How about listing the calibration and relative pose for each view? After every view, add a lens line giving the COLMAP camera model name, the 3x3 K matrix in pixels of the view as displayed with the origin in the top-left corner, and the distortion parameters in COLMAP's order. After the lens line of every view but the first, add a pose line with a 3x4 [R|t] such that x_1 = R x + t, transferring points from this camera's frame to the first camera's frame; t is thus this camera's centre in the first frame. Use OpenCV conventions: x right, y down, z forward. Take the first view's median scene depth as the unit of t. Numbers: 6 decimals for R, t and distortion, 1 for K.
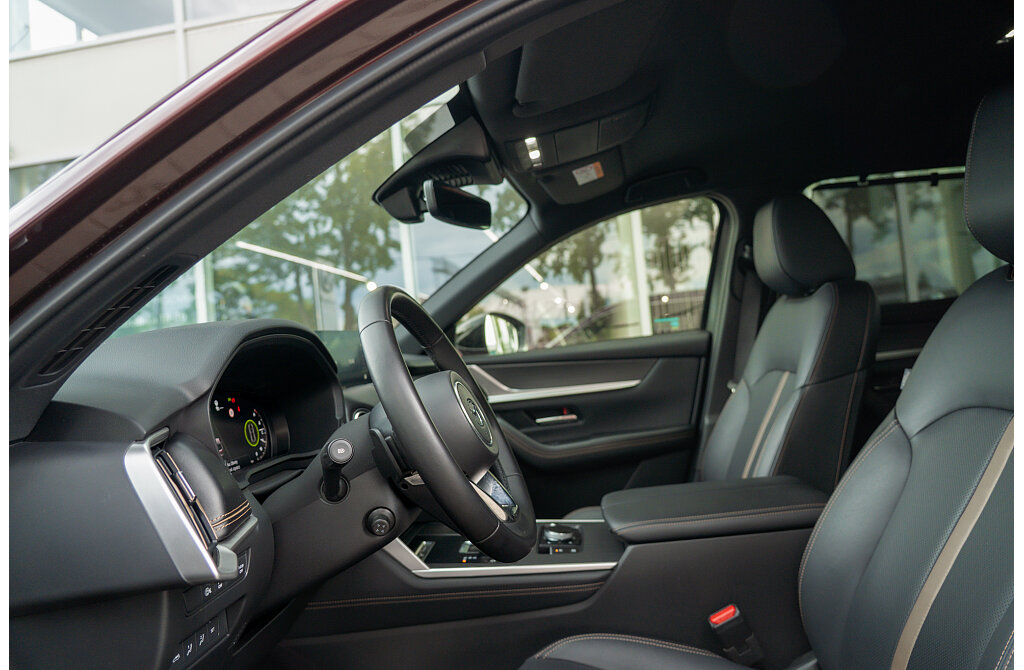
lens RADIAL K [[702.4, 0, 512.0], [0, 702.4, 335.0], [0, 0, 1]] dist [-0.005341, -0.001518]
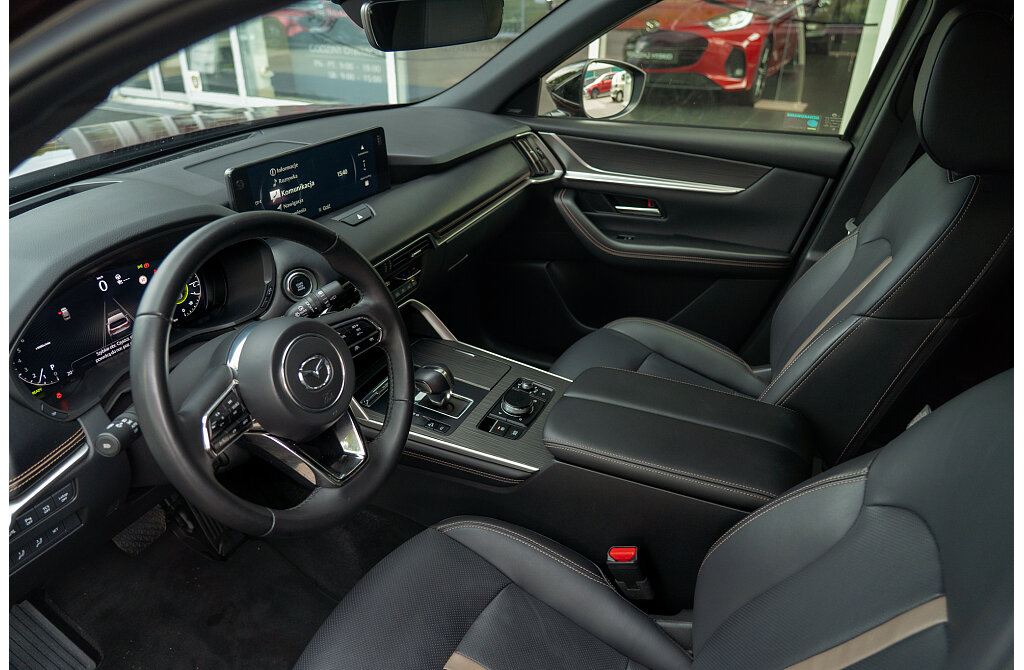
lens RADIAL K [[702.4, 0, 512.0], [0, 702.4, 335.0], [0, 0, 1]] dist [-0.005341, -0.001518]
pose [[0.930700, 0.249909, -0.267099, 0.320181], [-0.075422, 0.845635, 0.528406, -0.331655], [0.357922, -0.471643, 0.805881, 0.291648]]
